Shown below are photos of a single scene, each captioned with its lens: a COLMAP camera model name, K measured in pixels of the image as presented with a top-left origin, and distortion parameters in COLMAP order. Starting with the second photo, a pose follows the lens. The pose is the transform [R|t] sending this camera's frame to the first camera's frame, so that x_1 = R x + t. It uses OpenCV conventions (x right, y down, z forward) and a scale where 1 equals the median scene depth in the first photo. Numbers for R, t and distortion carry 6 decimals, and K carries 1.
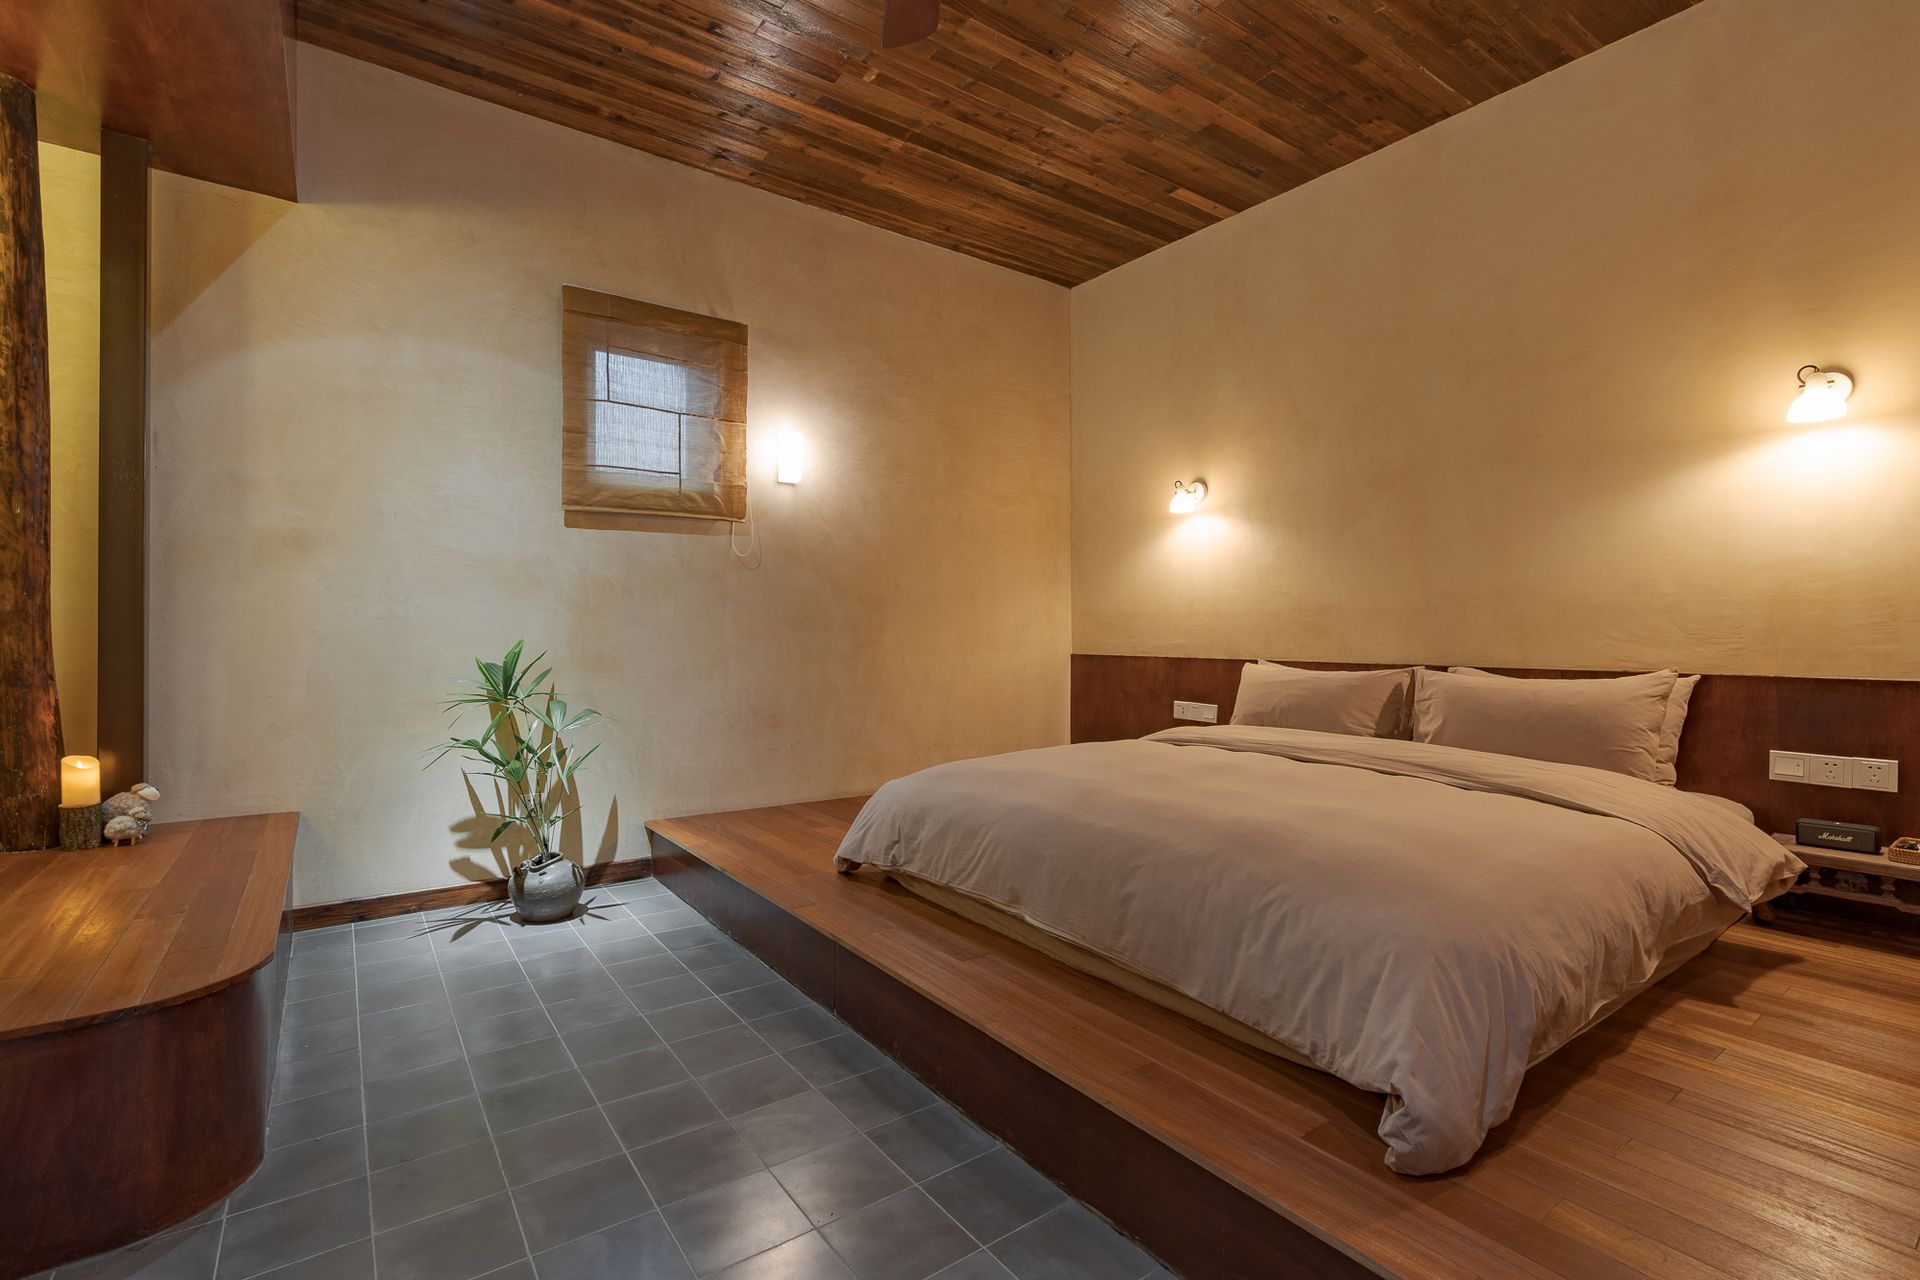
lens RADIAL K [[870.1, 0, 960.0], [0, 870.1, 640.0], [0, 0, 1]] dist [0.000550, 0.000123]
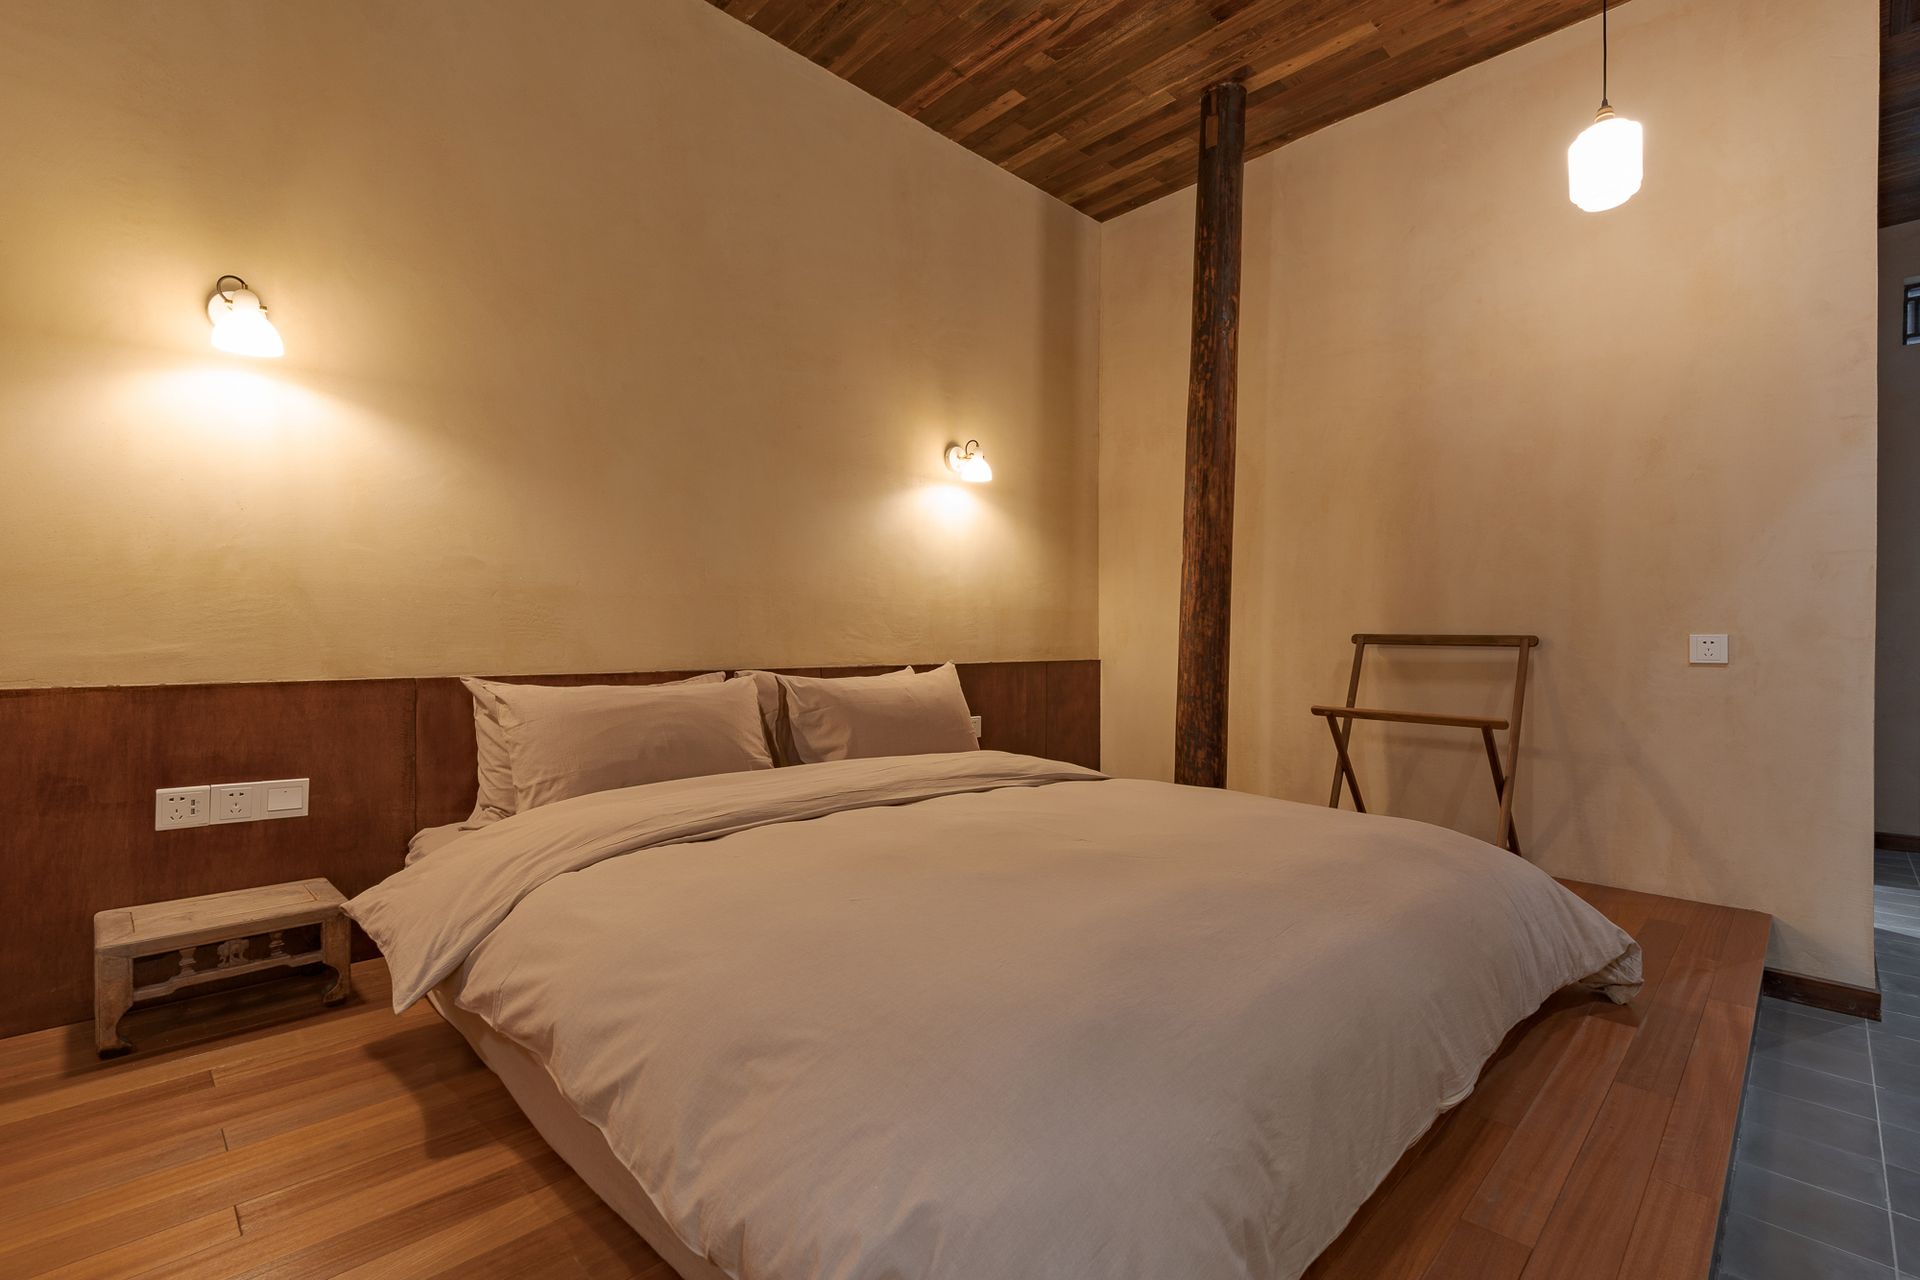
lens RADIAL K [[870.1, 0, 960.0], [0, 870.1, 640.0], [0, 0, 1]] dist [0.000550, 0.000123]
pose [[-0.154072, -0.006728, 0.988037, -0.284599], [0.004696, 0.999961, 0.007542, -0.004148], [-0.988049, 0.005801, -0.154034, 0.866400]]
